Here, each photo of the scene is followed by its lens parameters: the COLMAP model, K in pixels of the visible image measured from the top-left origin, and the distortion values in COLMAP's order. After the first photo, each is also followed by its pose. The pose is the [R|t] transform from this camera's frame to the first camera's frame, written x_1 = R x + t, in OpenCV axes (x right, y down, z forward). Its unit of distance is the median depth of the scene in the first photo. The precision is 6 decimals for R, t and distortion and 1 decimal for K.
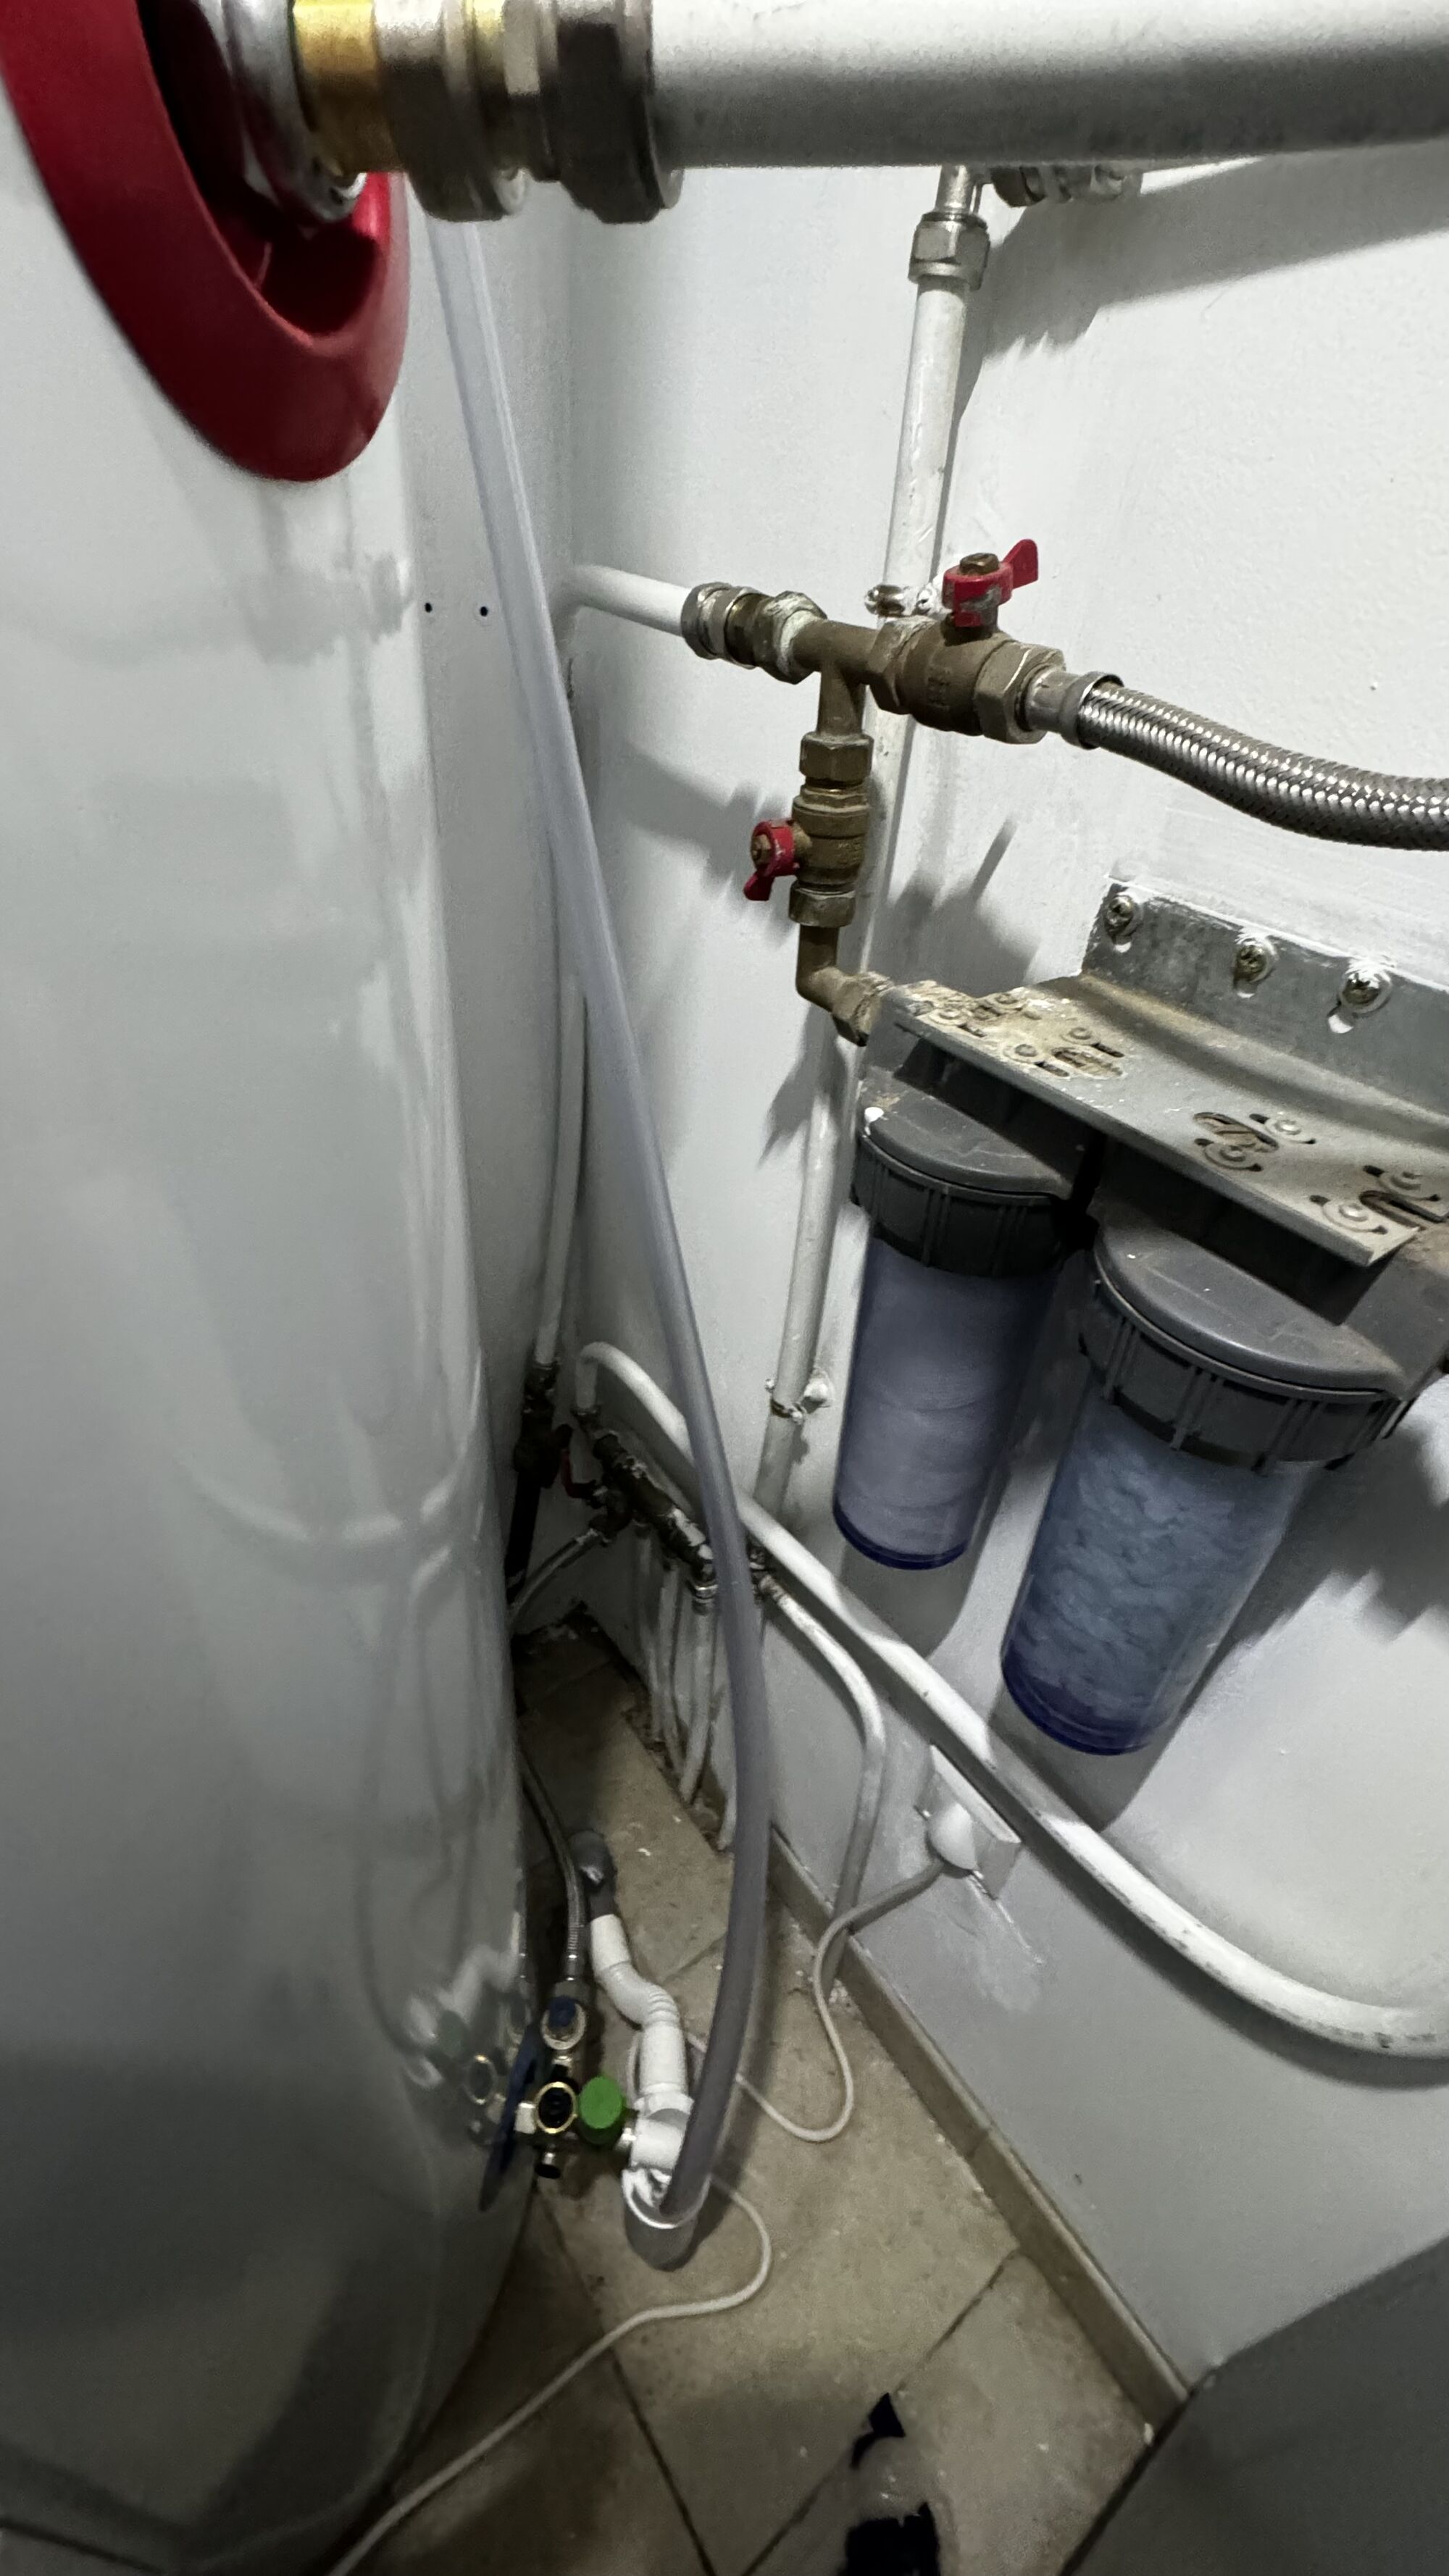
lens RADIAL K [[1049.0, 0, 724.5], [0, 1049.0, 1288.0], [0, 0, 1]] dist [0.001540, 0.000371]
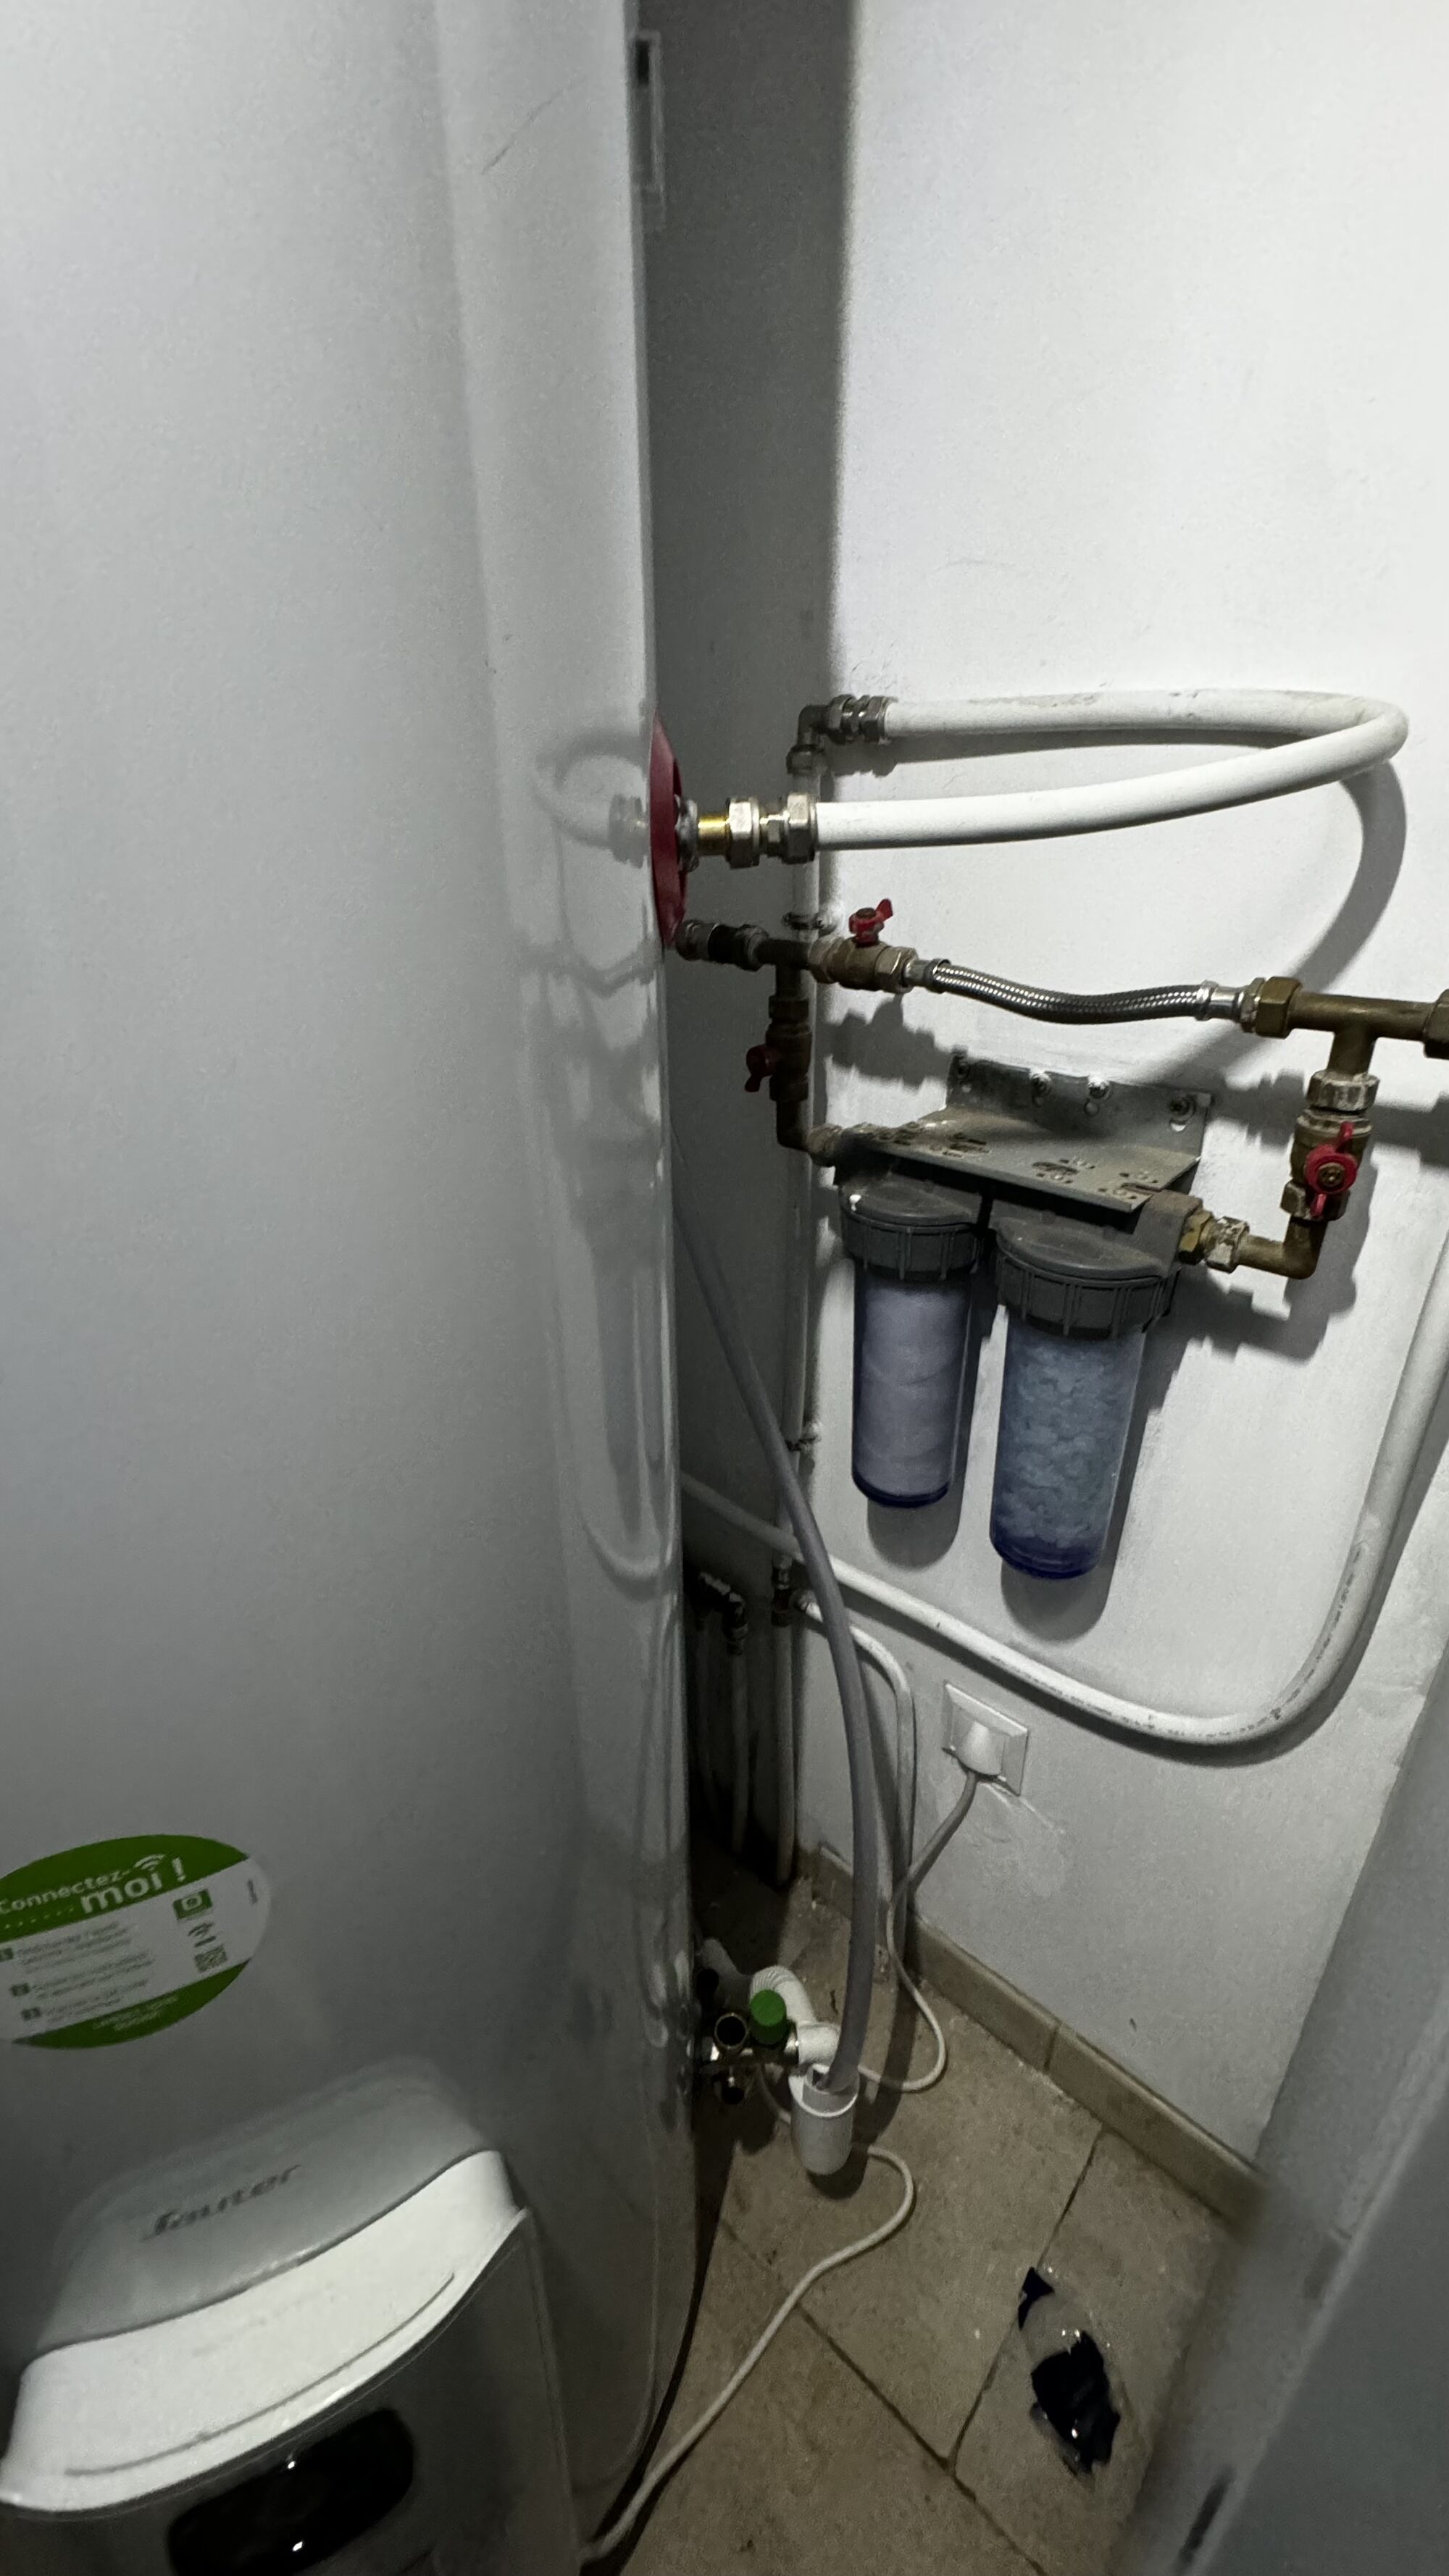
lens RADIAL K [[1097.6, 0, 724.5], [0, 1097.6, 1288.0], [0, 0, 1]] dist [-0.002550, -0.000384]
pose [[0.971809, -0.159271, 0.173839, -0.389518], [0.189563, 0.966250, -0.174436, 0.240331], [-0.140189, 0.202471, 0.969202, -0.654388]]
